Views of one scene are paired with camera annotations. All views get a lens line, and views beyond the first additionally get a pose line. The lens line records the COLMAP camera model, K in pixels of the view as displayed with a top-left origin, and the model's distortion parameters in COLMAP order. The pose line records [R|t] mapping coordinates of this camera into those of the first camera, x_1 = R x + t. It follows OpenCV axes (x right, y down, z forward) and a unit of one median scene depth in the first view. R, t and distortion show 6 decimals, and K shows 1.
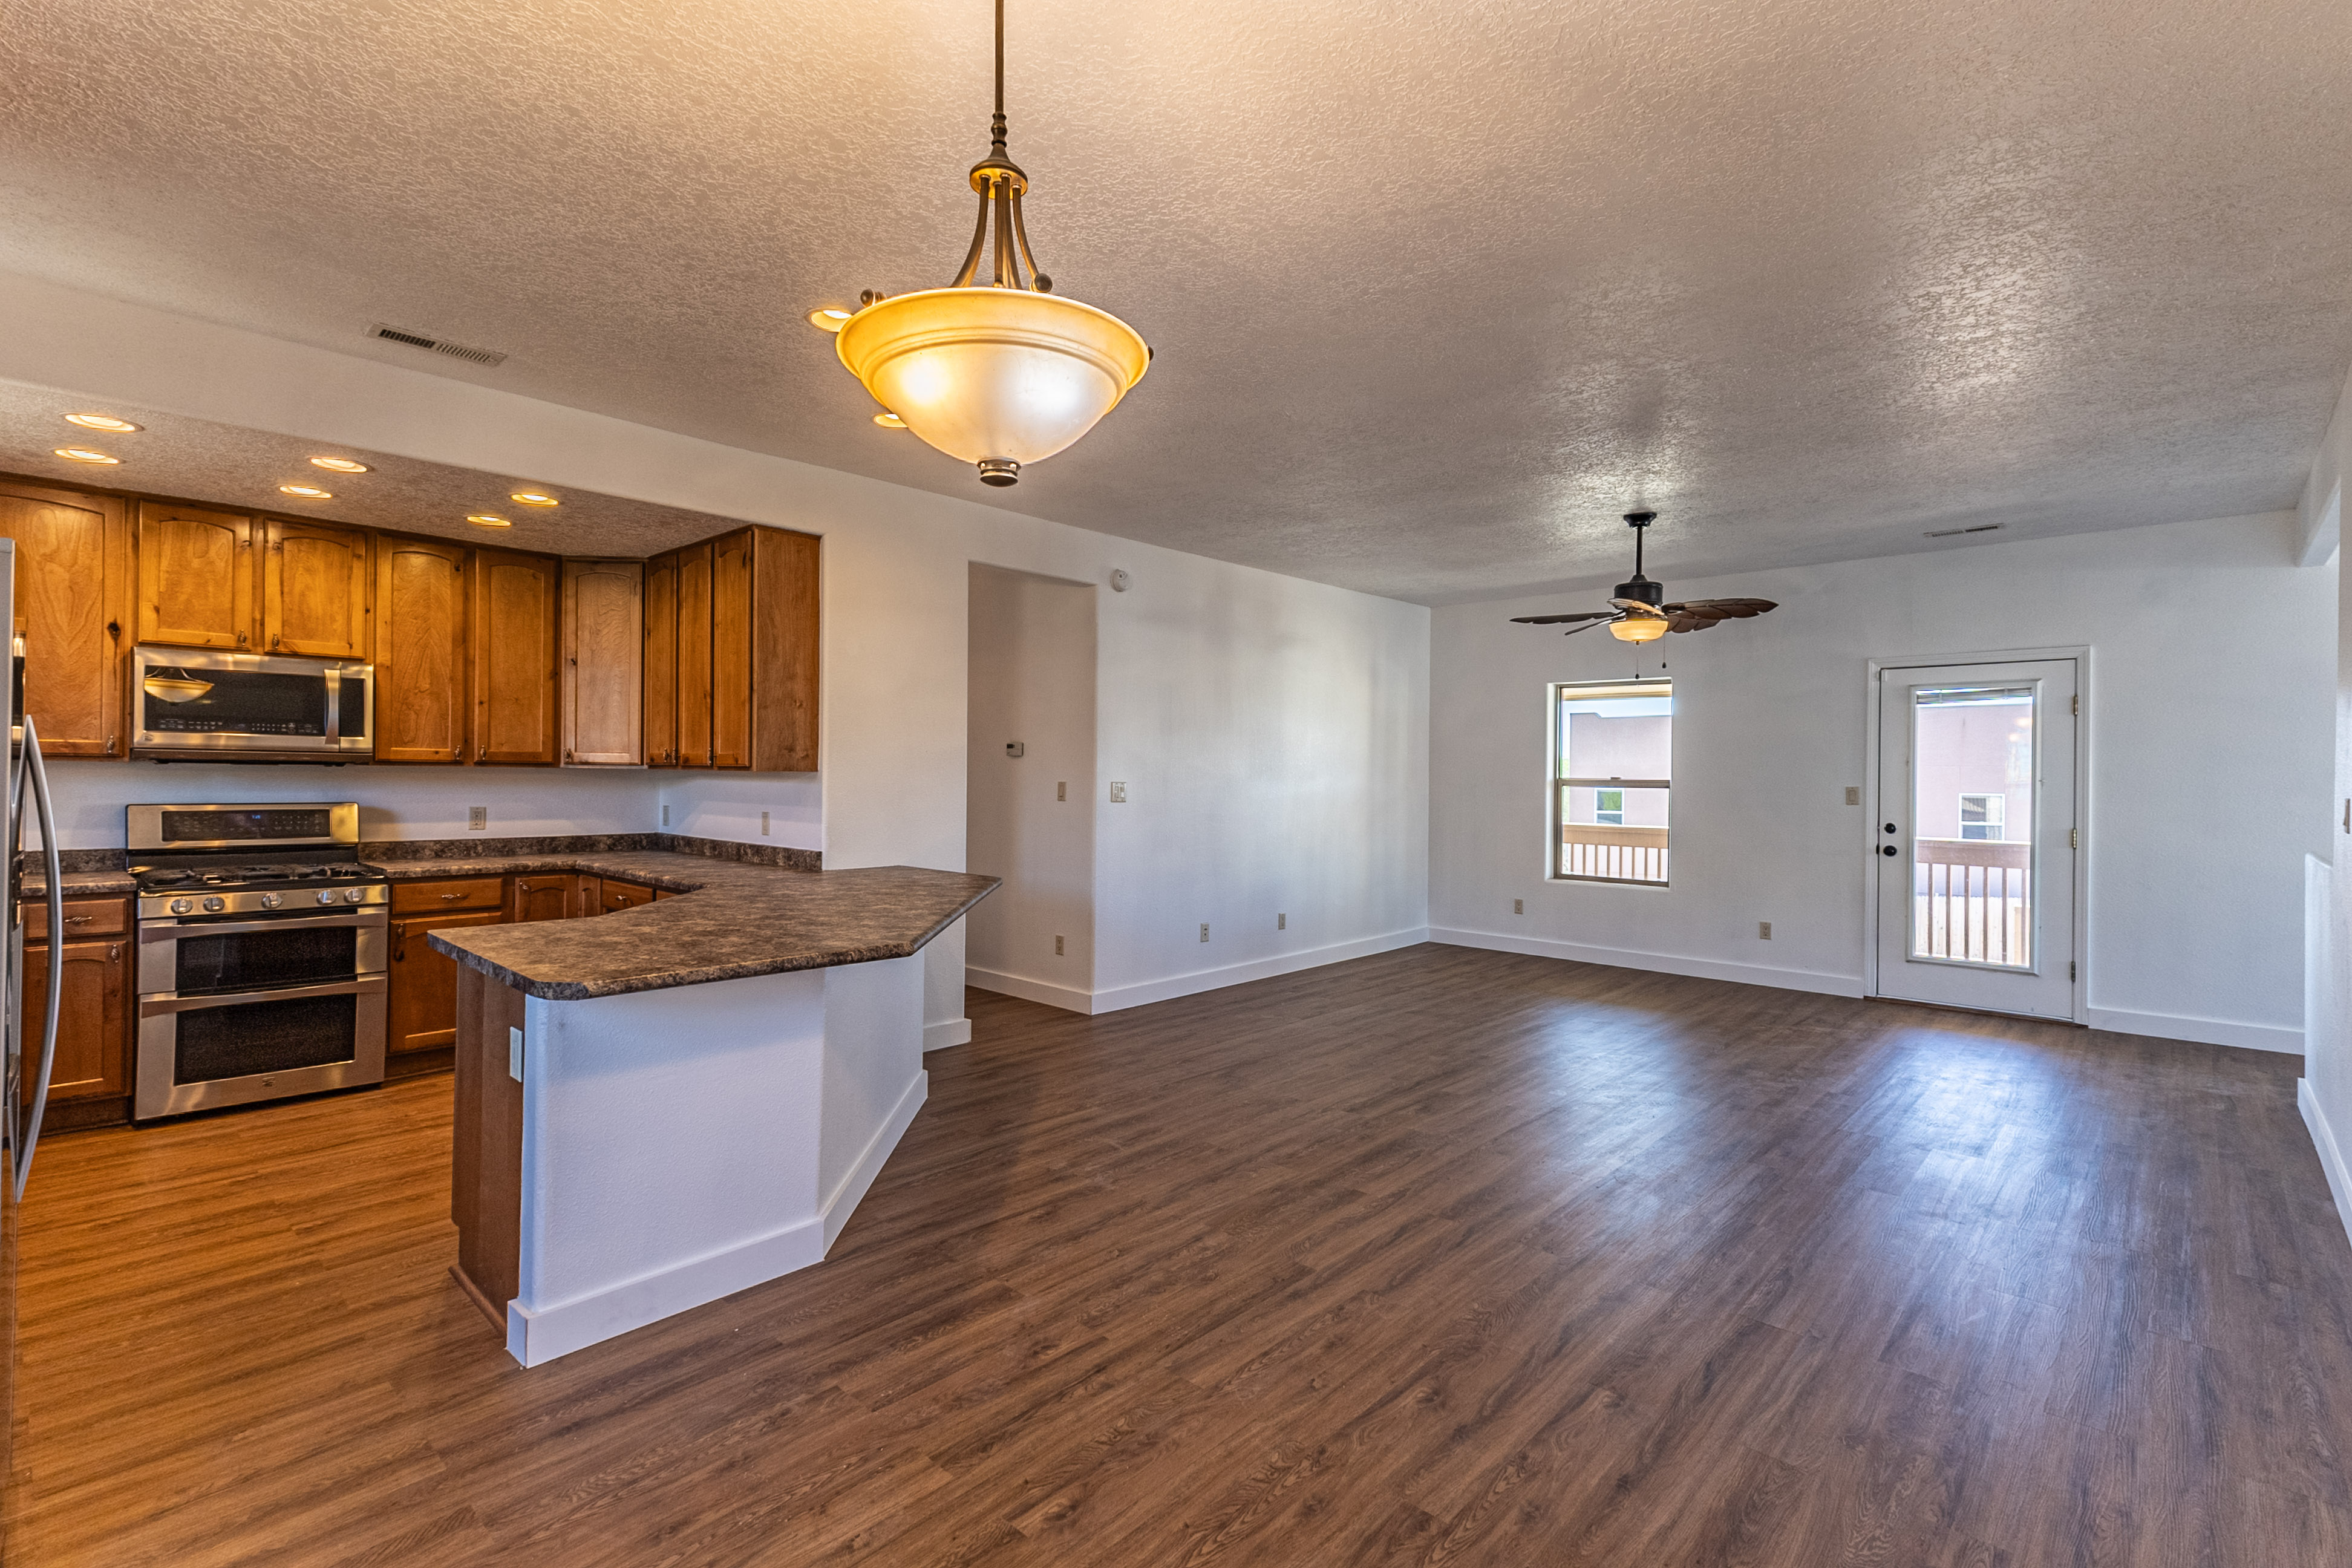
lens RADIAL K [[1071.2, 0, 1169.7], [0, 1071.2, 777.5], [0, 0, 1]] dist [0.024893, -0.005163]
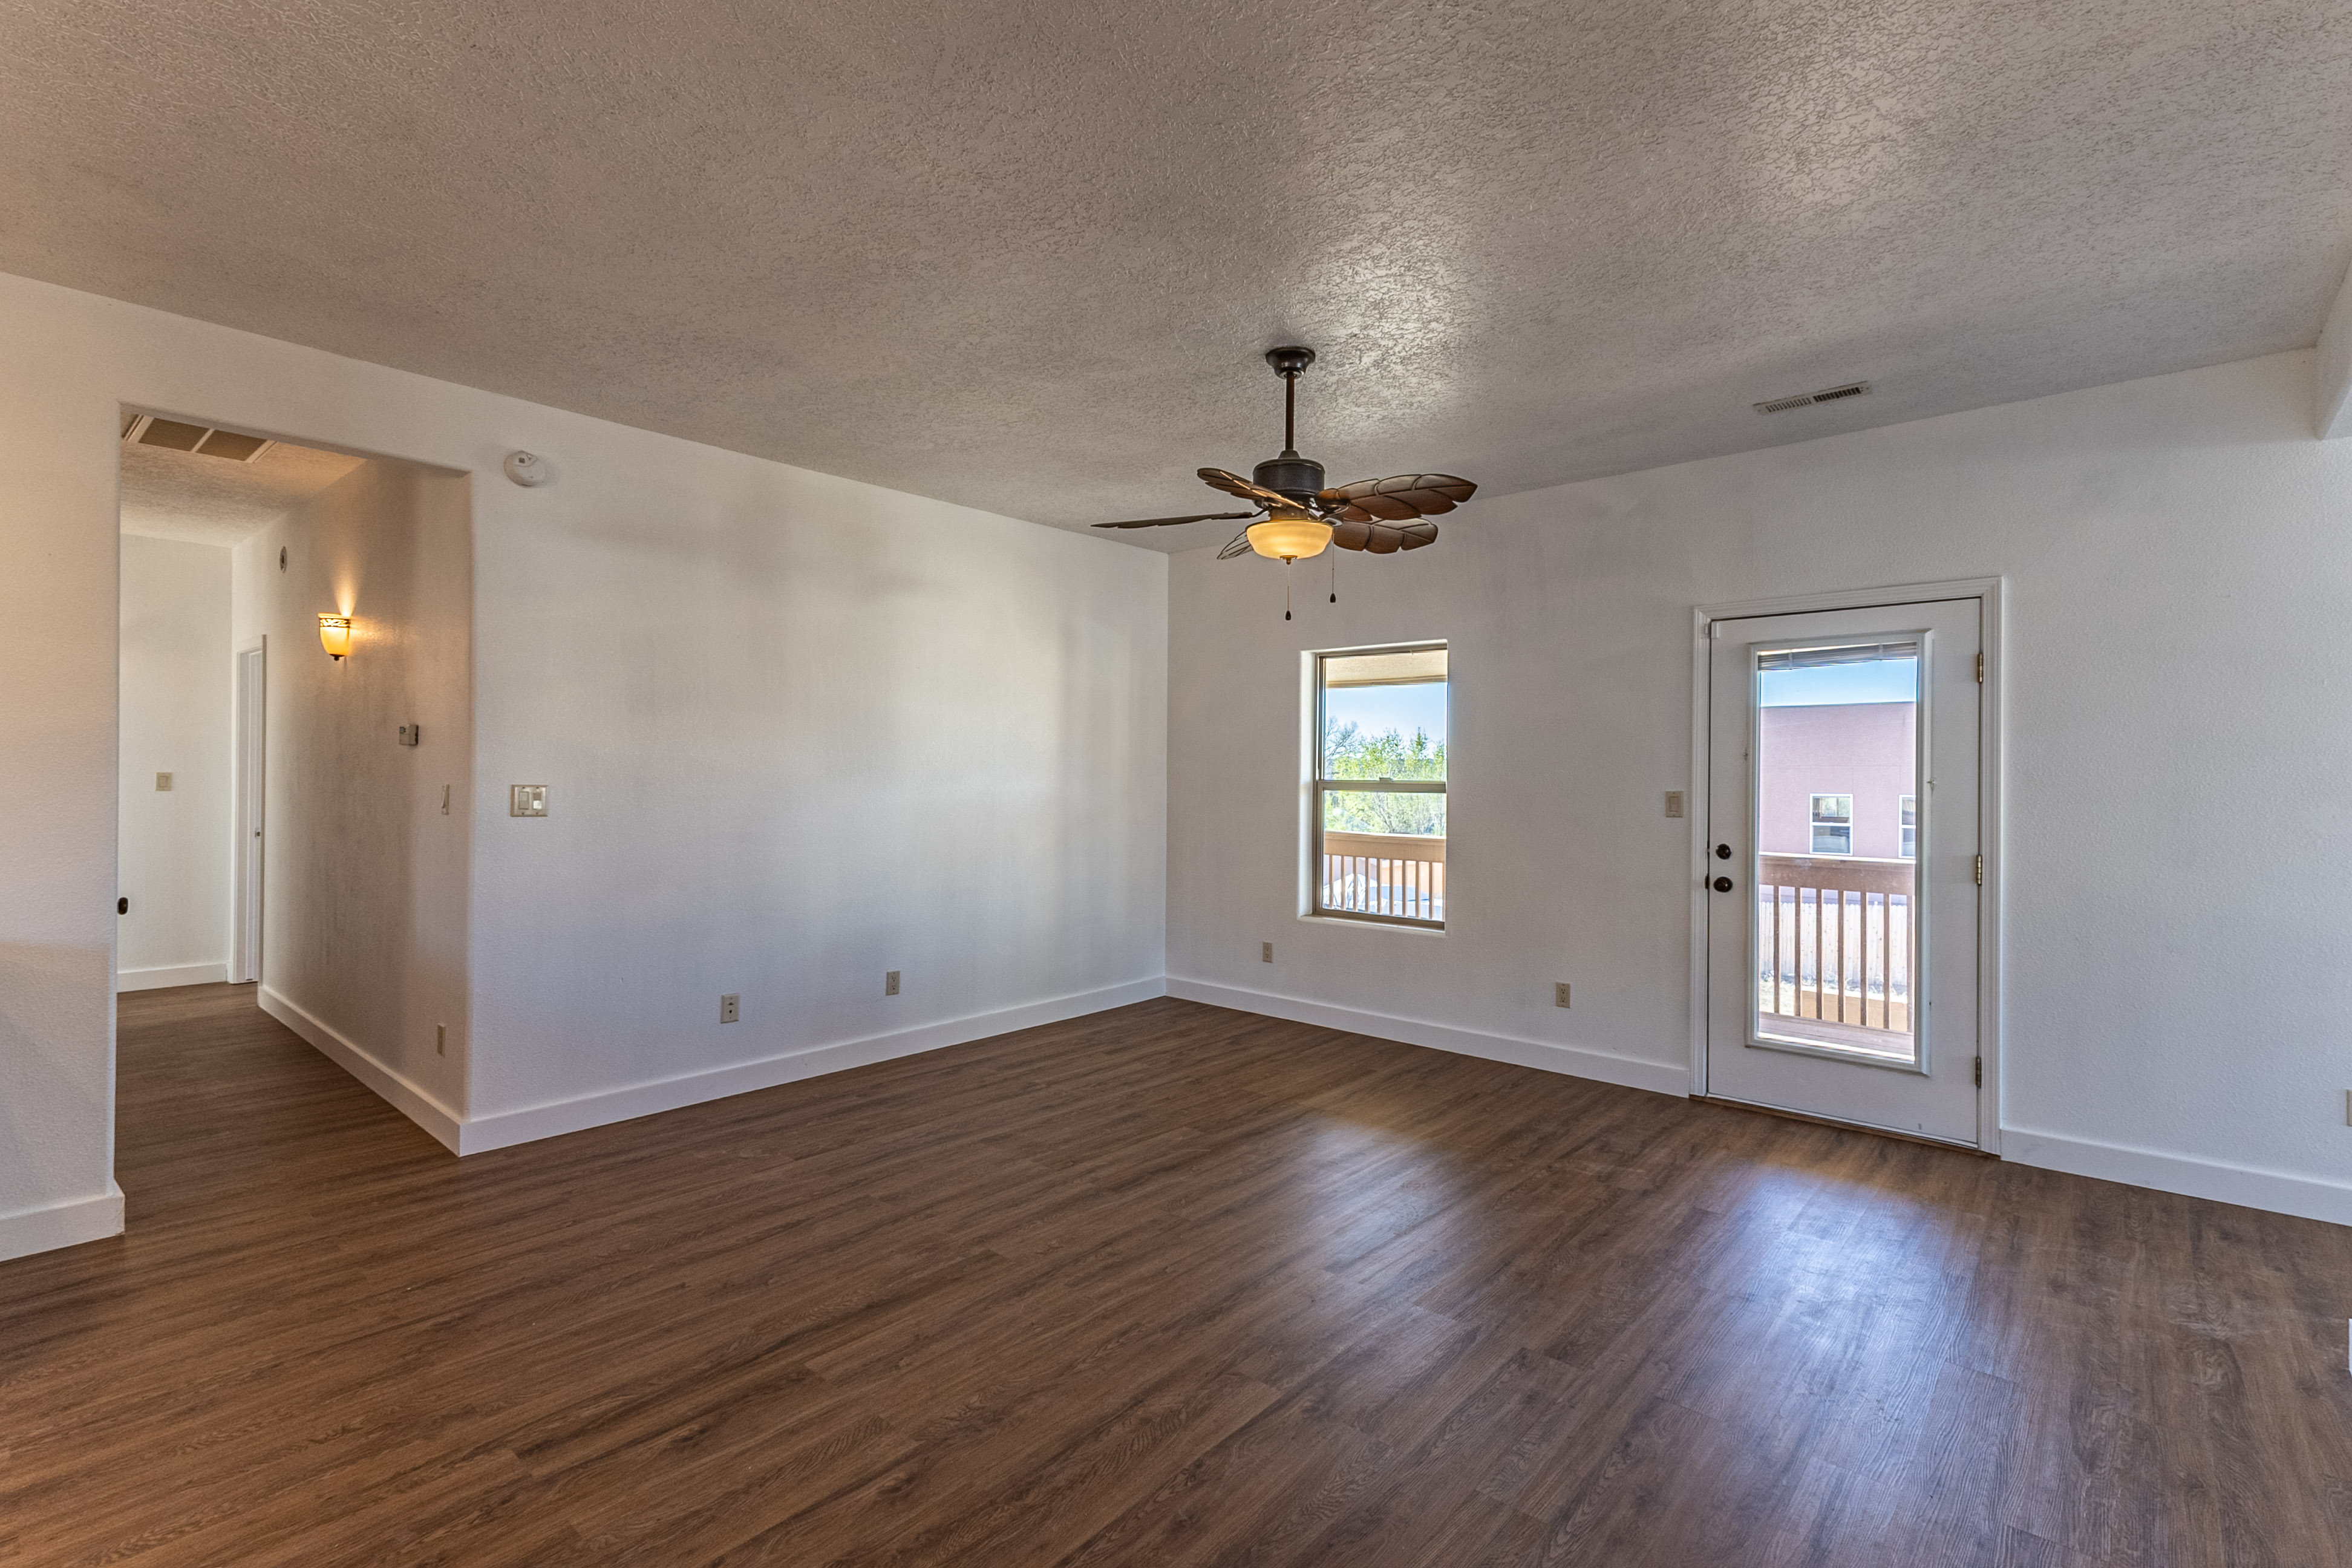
lens RADIAL K [[1071.2, 0, 1169.4], [0, 1071.2, 776.4], [0, 0, 1]] dist [0.024893, -0.005163]
pose [[0.999693, -0.000645, 0.024777, 0.351549], [0.000738, 0.999993, -0.003710, 0.001912], [-0.024774, 0.003727, 0.999686, 0.383614]]
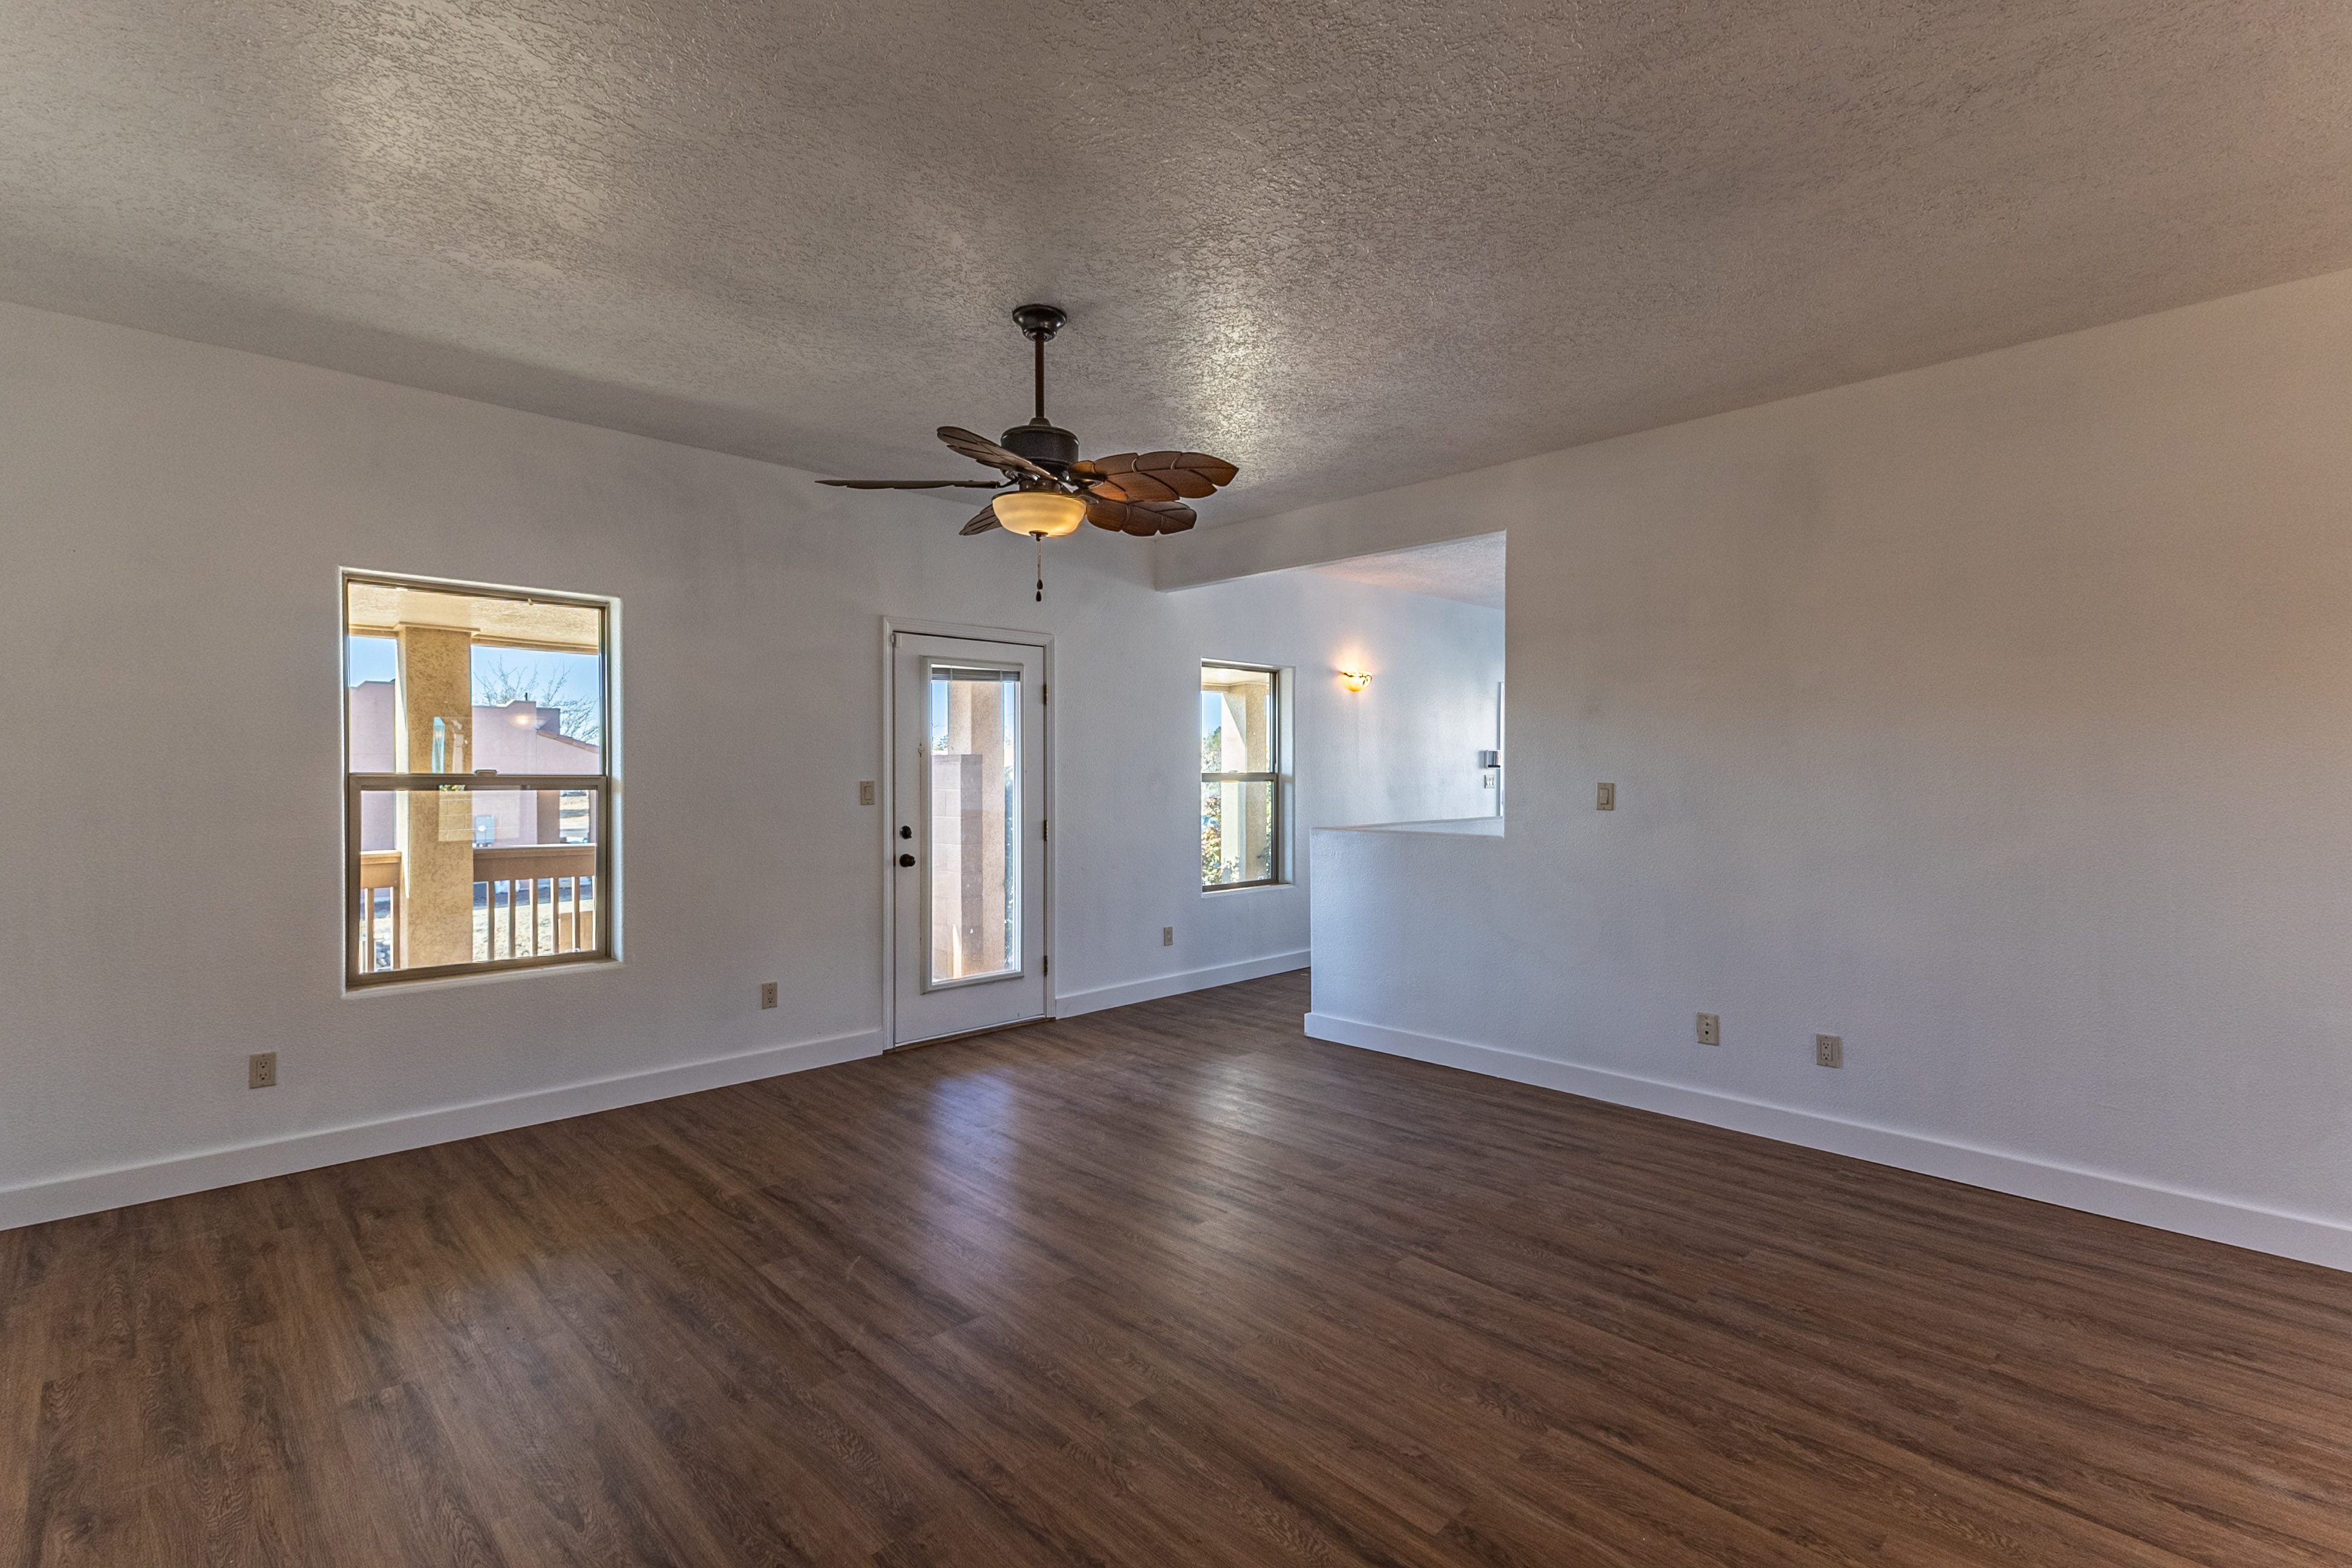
lens RADIAL K [[1071.2, 0, 1176.6], [0, 1071.2, 776.4], [0, 0, 1]] dist [0.024893, -0.005163]
pose [[0.052894, -0.011437, 0.998535, -0.134911], [0.003983, 0.999929, 0.011242, -0.002738], [-0.998592, 0.003383, 0.052936, 0.897036]]
